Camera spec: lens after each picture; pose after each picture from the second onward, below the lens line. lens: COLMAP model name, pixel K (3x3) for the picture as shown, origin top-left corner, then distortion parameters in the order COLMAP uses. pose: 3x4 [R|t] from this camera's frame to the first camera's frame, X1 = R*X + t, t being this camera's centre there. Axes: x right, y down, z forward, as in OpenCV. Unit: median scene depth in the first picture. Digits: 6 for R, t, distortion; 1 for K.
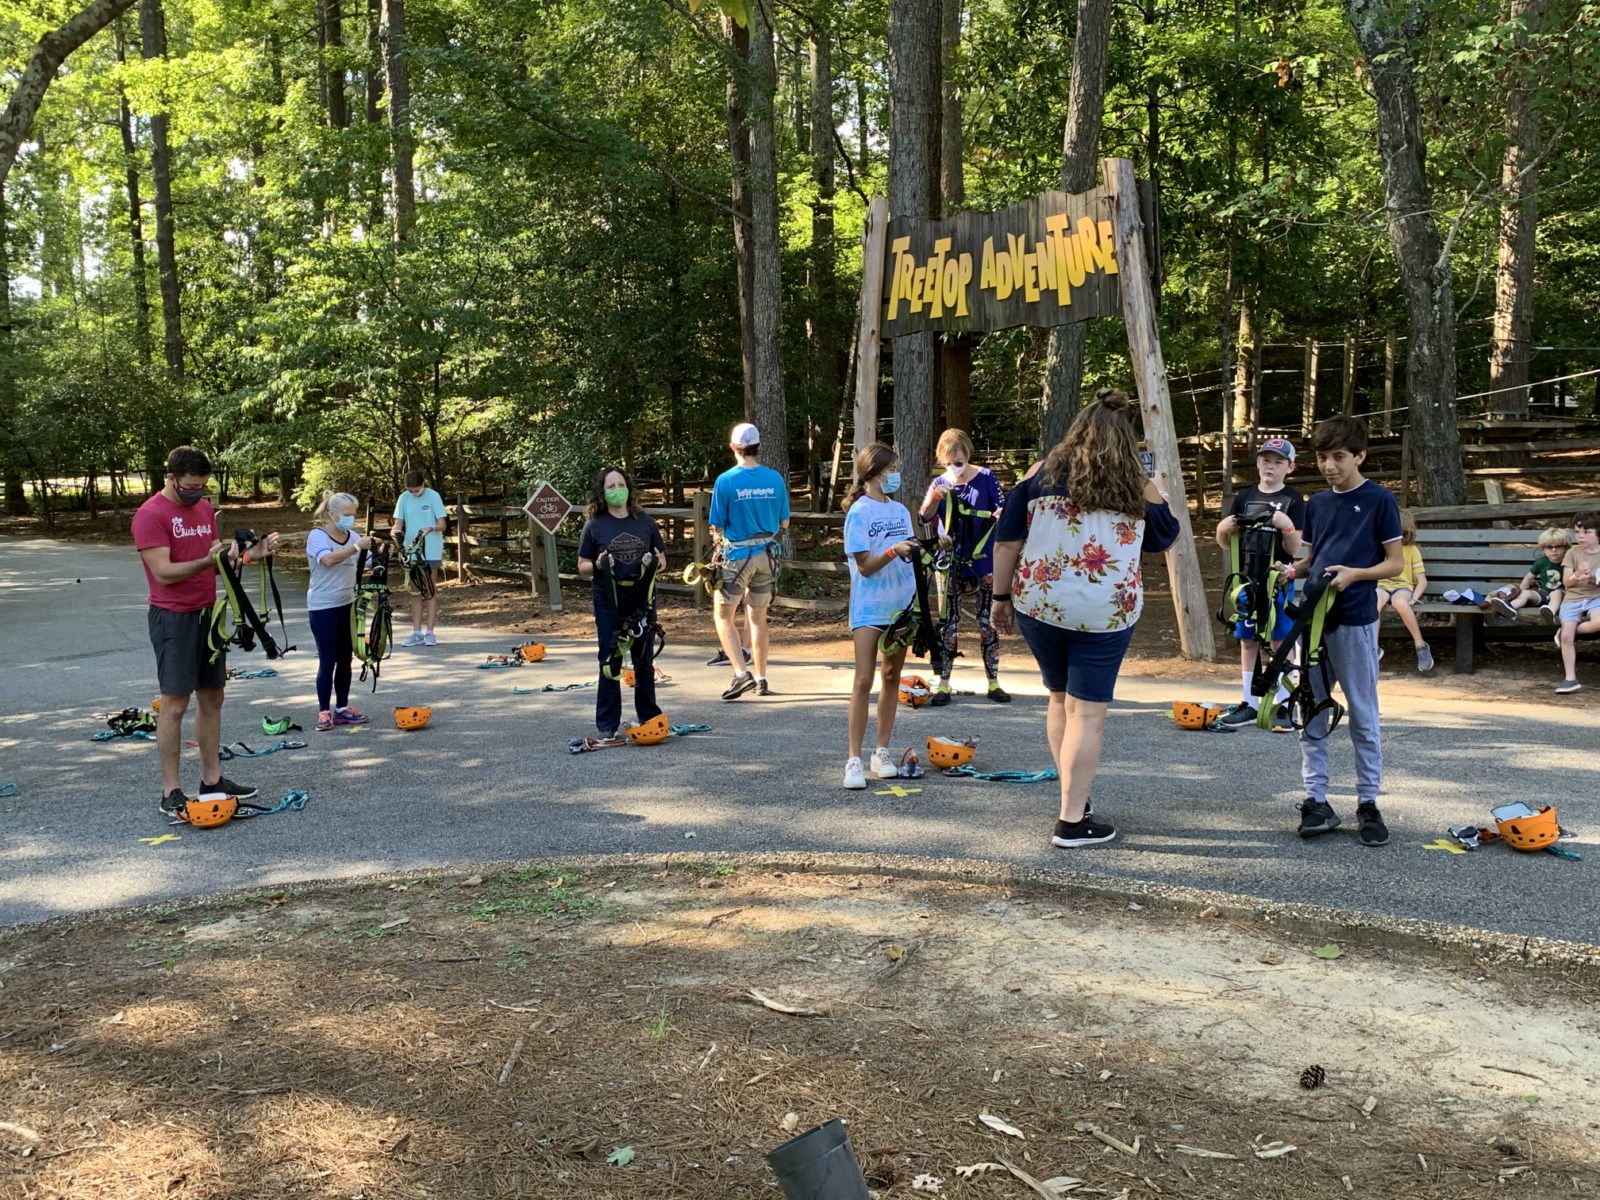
lens RADIAL K [[1519.5, 0, 800.0], [0, 1519.5, 600.0], [0, 0, 1]] dist [0.136133, -0.349259]
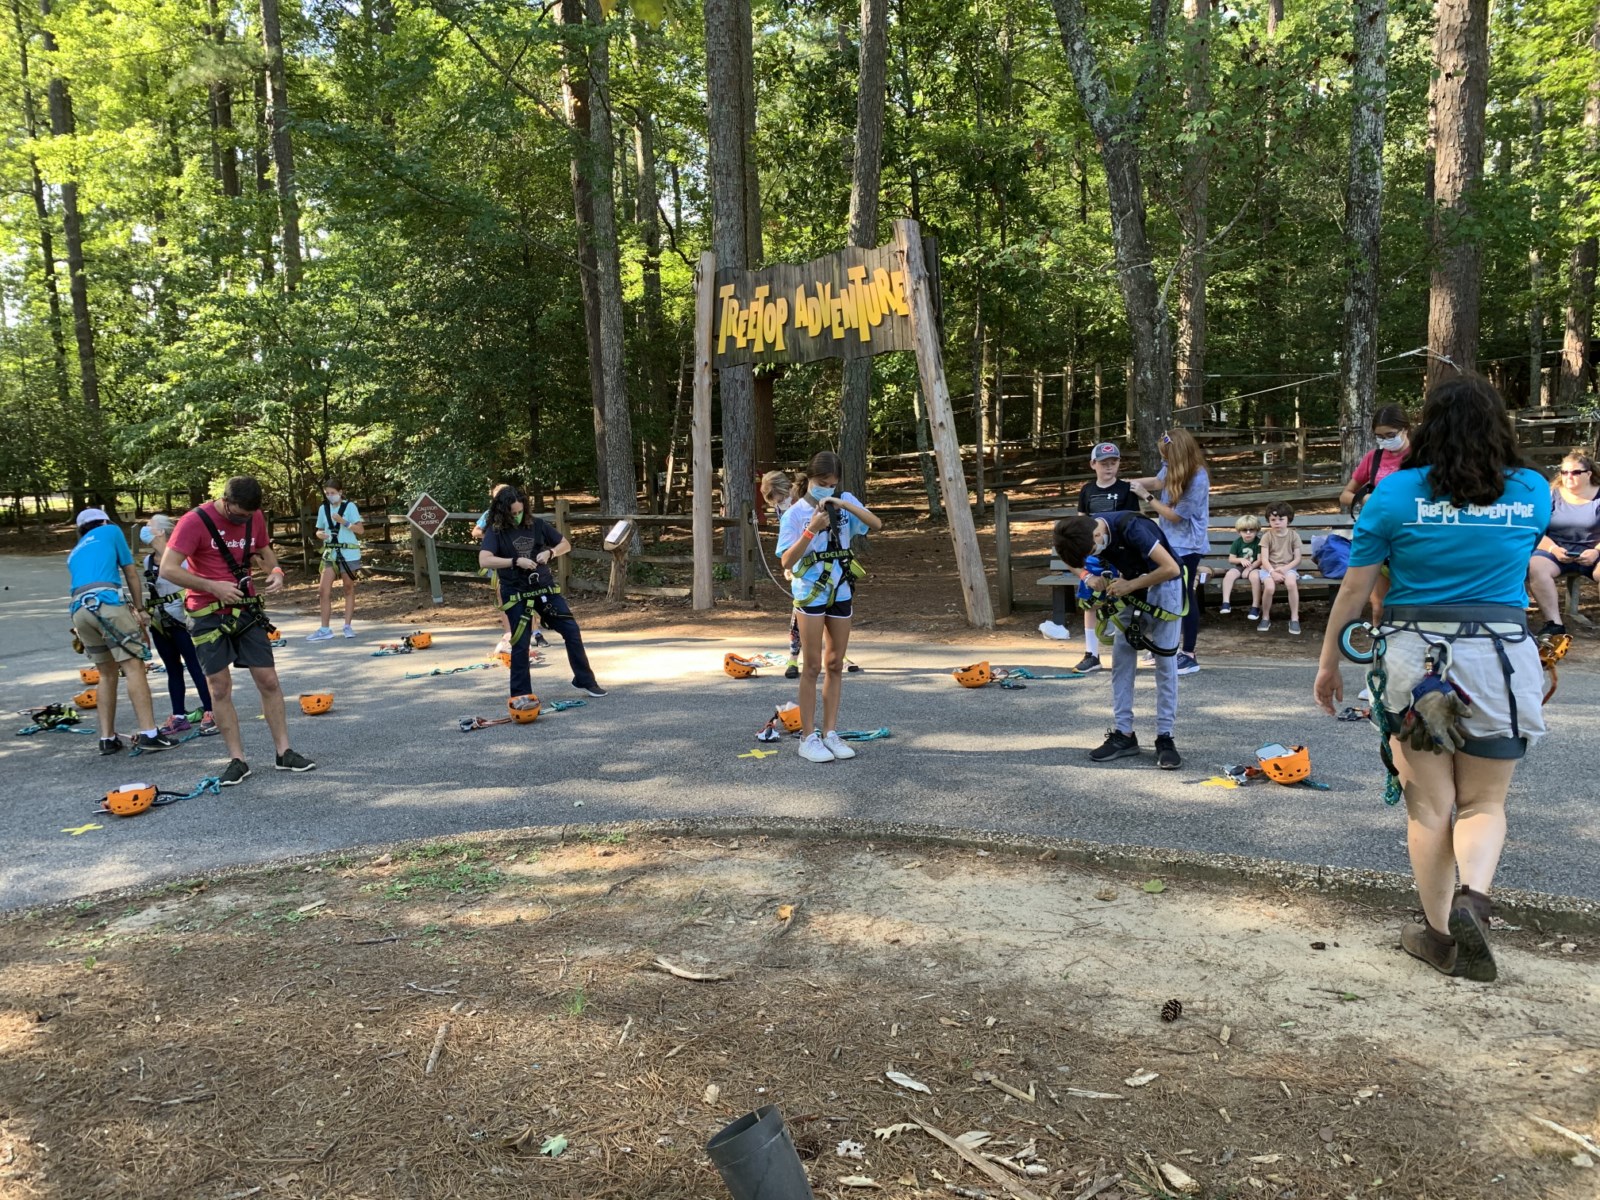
lens RADIAL K [[1221.1, 0, 793.3], [0, 1221.1, 588.0], [0, 0, 1]] dist [0.022729, -0.027346]
pose [[0.991167, -0.029552, 0.129287, -0.013571], [0.028979, 0.999560, 0.006307, -0.003544], [-0.129417, -0.002504, 0.991587, 0.042379]]
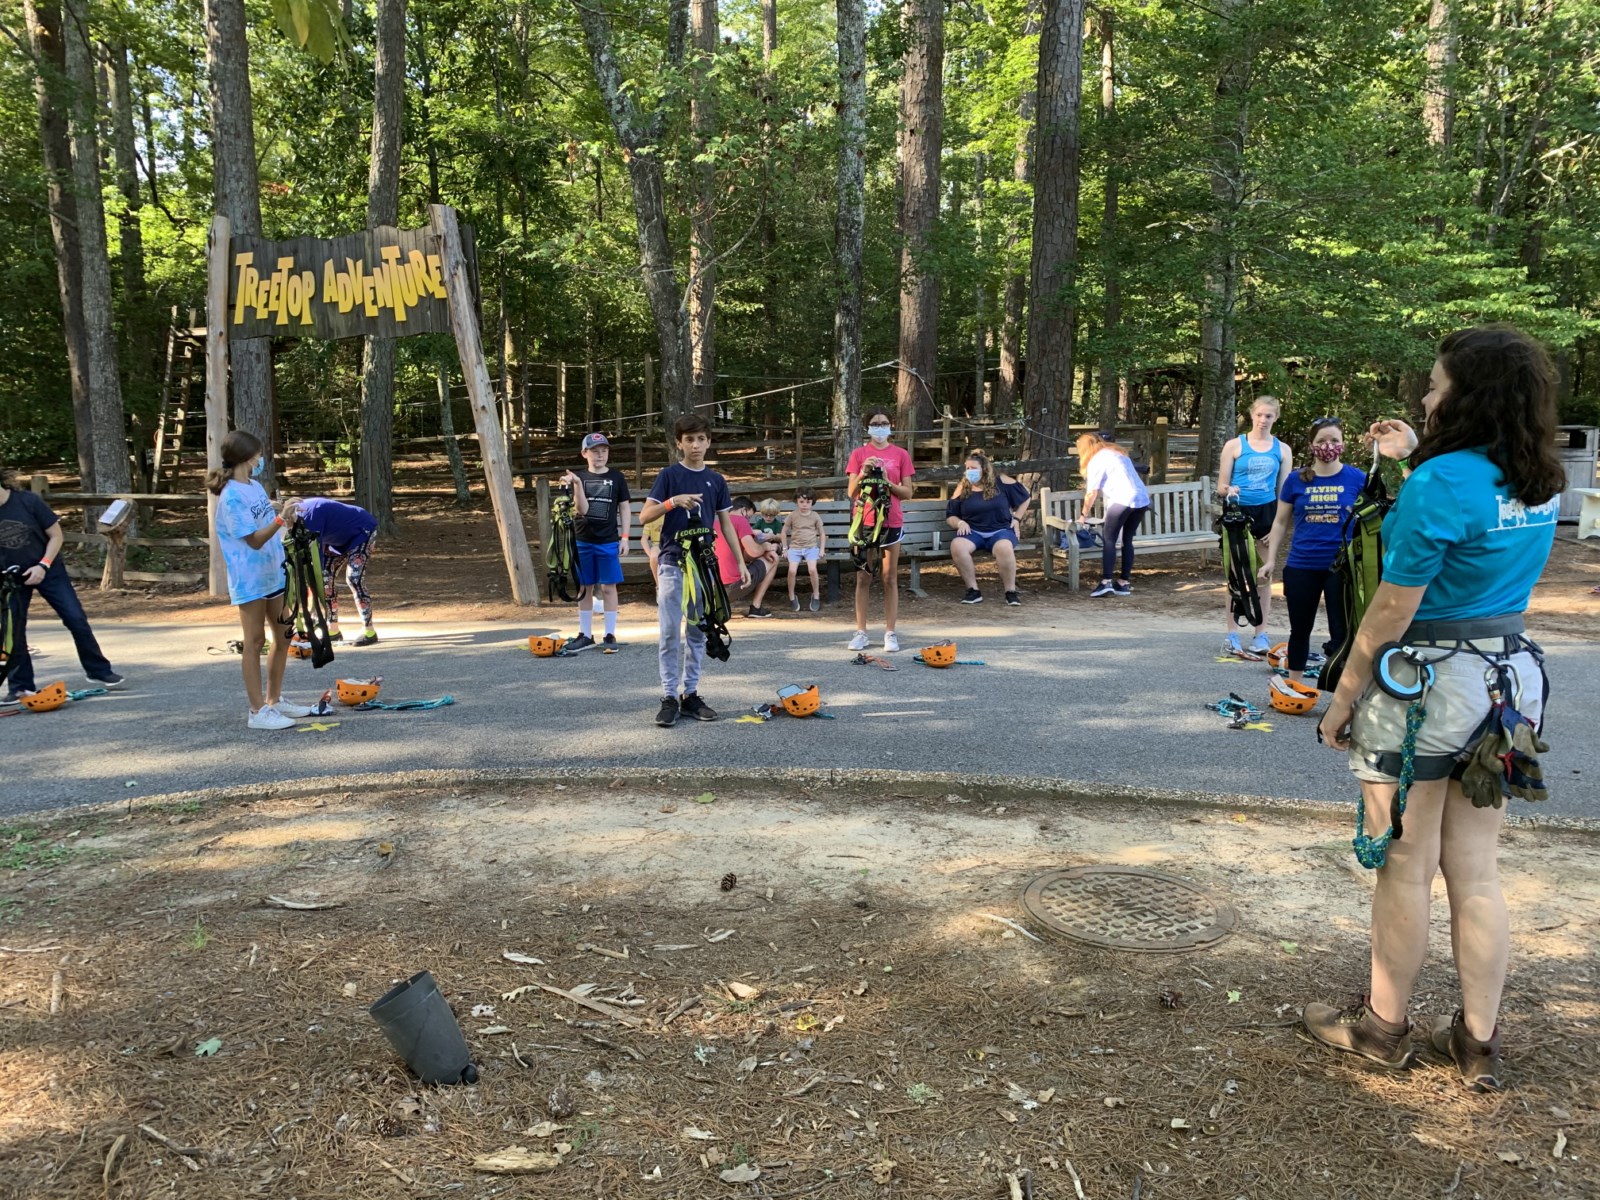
lens RADIAL K [[1221.6, 0, 783.1], [0, 1221.6, 593.6], [0, 0, 1]] dist [0.024875, -0.038642]
pose [[0.871099, -0.048745, 0.488682, -0.044775], [0.037749, 0.998764, 0.032336, 0.003336], [-0.489655, -0.009721, 0.871862, 0.000972]]
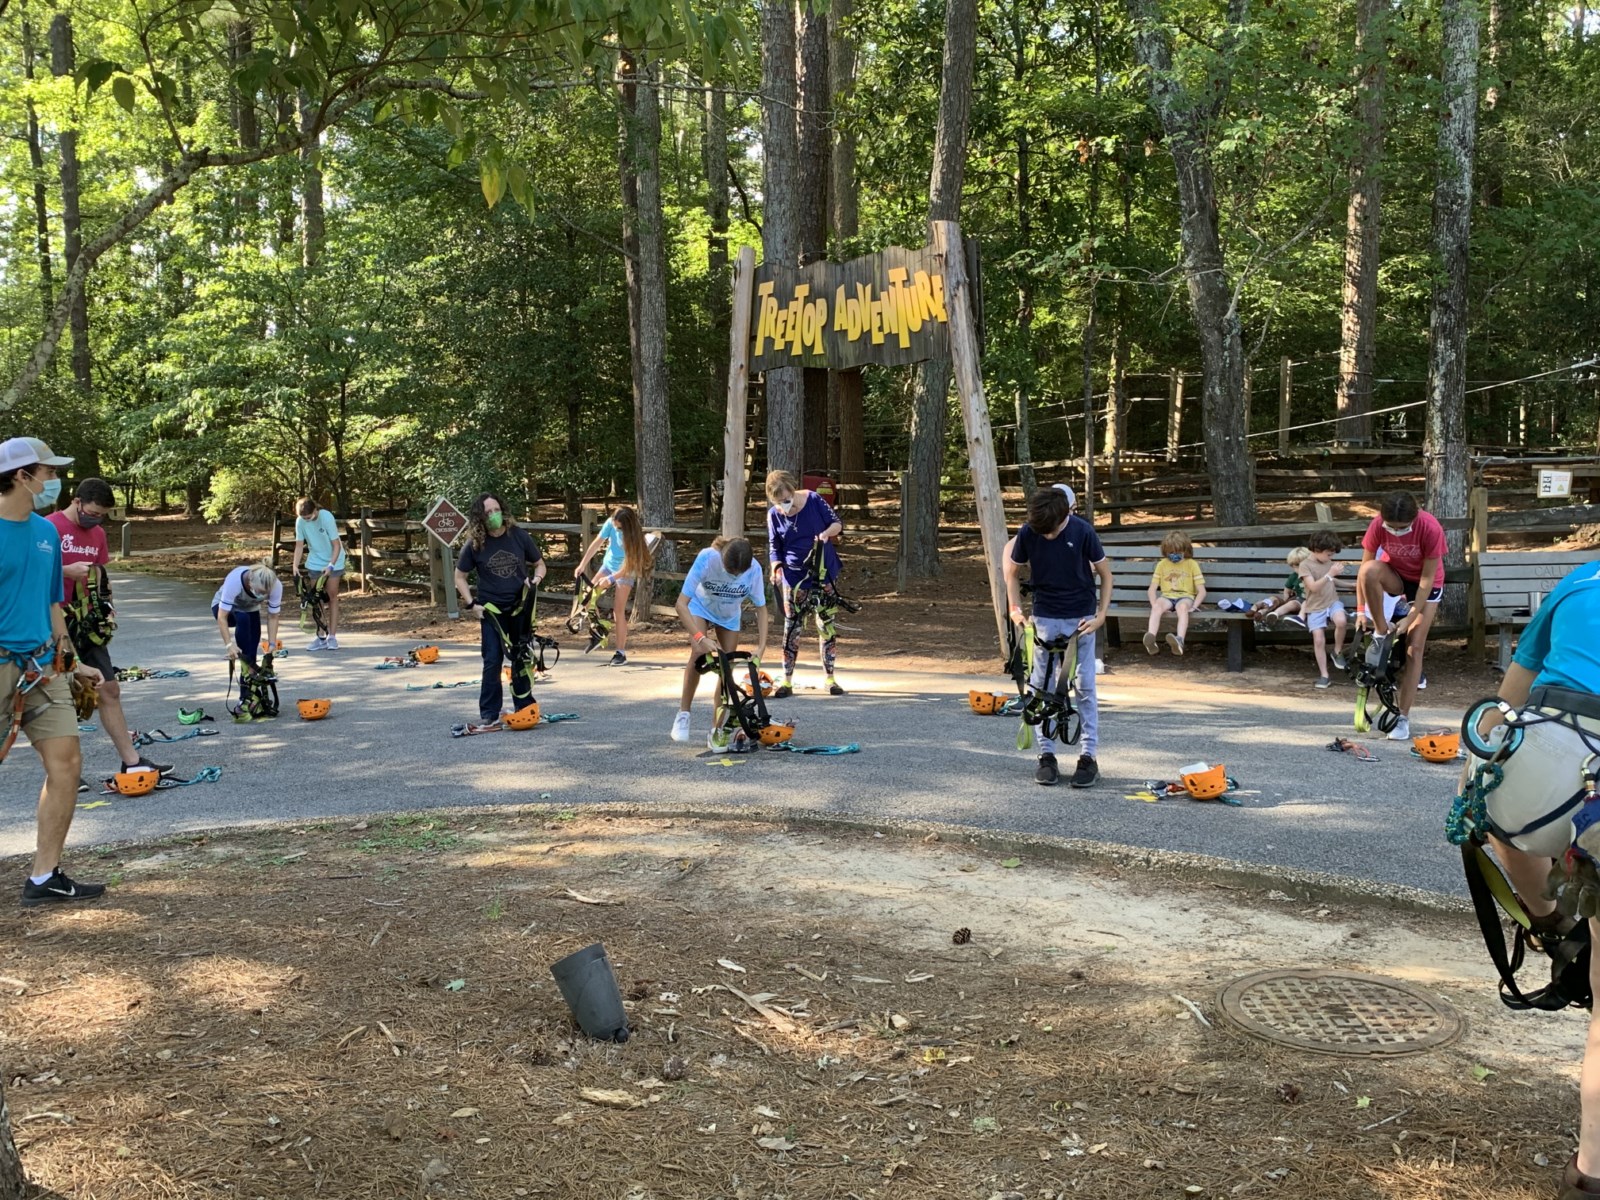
lens RADIAL K [[1518.5, 0, 793.9], [0, 1518.5, 602.5], [0, 0, 1]] dist [0.135376, -0.371632]
pose [[0.998644, 0.004357, 0.051885, 0.030747], [-0.003901, 0.999953, -0.008899, 0.005764], [-0.051922, 0.008685, 0.998613, -0.109448]]
